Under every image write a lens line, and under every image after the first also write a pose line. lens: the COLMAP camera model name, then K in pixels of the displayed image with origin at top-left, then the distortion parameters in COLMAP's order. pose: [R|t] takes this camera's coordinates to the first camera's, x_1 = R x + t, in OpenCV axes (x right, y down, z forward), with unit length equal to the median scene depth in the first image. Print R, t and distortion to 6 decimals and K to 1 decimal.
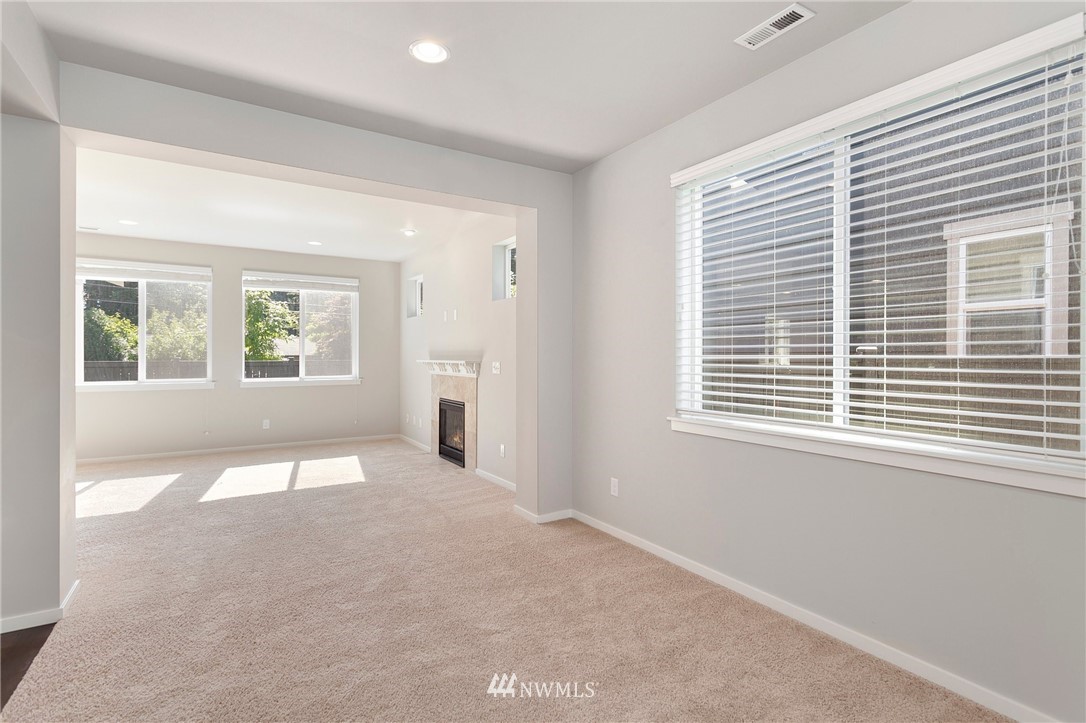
lens RADIAL K [[523.2, 0, 549.1], [0, 523.2, 358.6], [0, 0, 1]] dist [0.008774, -0.000229]
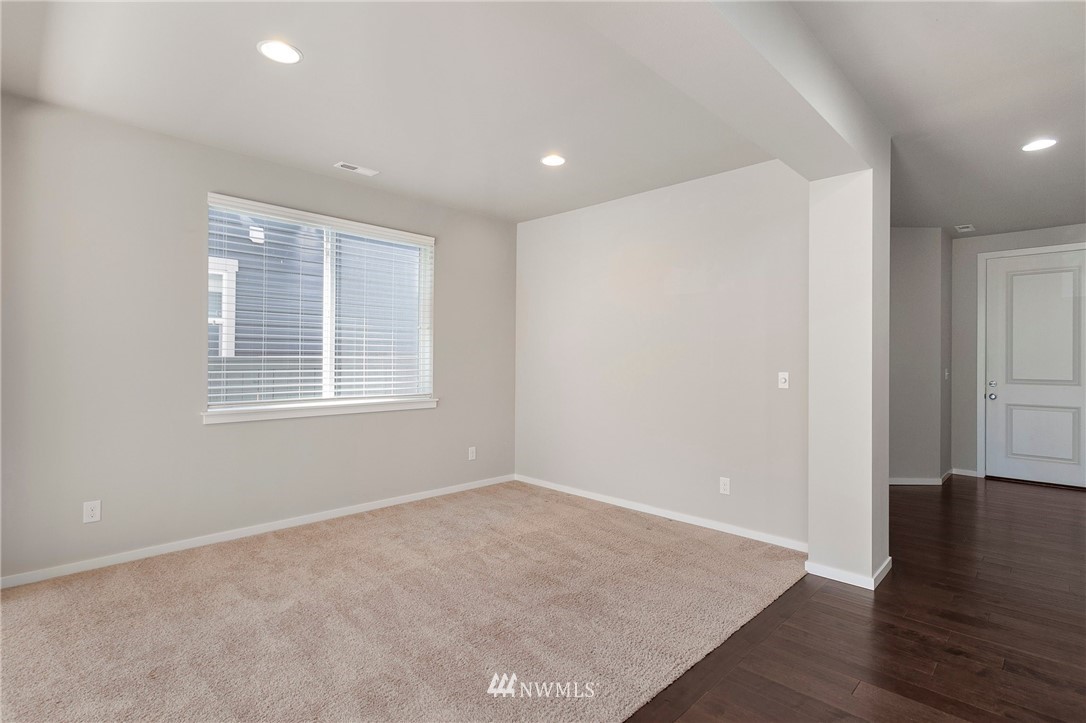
lens RADIAL K [[528.5, 0, 543.7], [0, 528.5, 356.3], [0, 0, 1]] dist [0.000628, 0.000935]
pose [[-0.228430, 0.002440, 0.973557, -0.632591], [-0.000936, 0.999996, -0.002726, 0.000451], [-0.973560, -0.001534, -0.228427, 0.360701]]
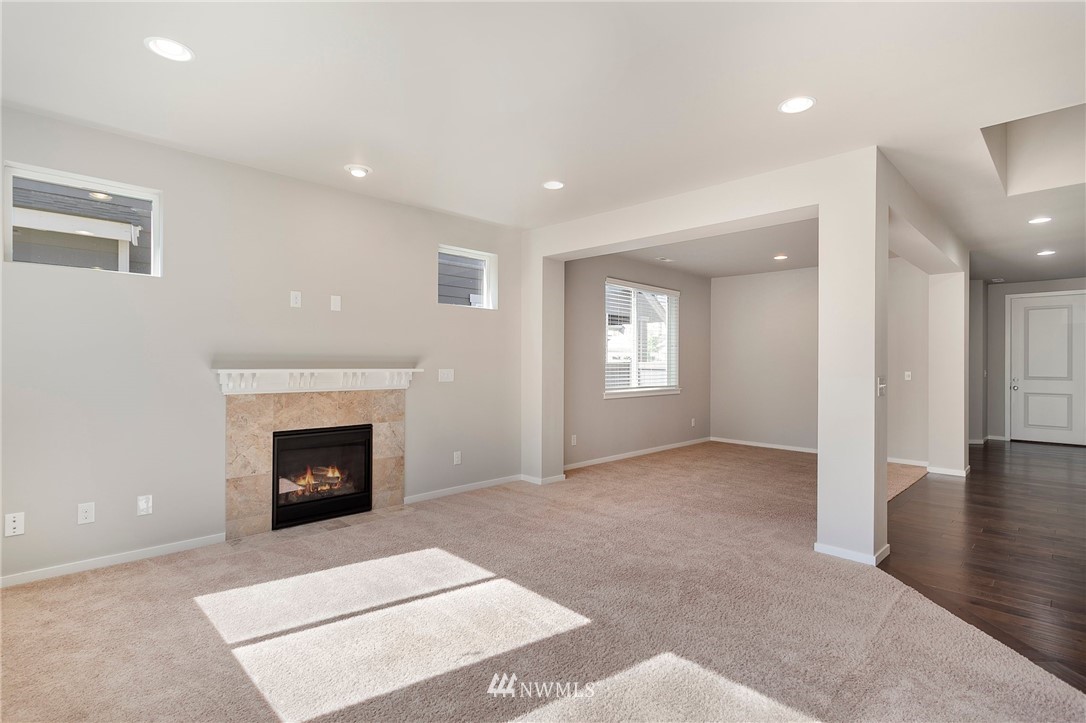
lens RADIAL K [[523.2, 0, 549.1], [0, 523.2, 358.6], [0, 0, 1]] dist [0.008774, -0.000229]
pose [[-0.226118, 0.001844, 0.974098, -1.099384], [-0.000446, 0.999998, -0.001996, -0.010657], [-0.974100, -0.000886, -0.226117, 1.064711]]
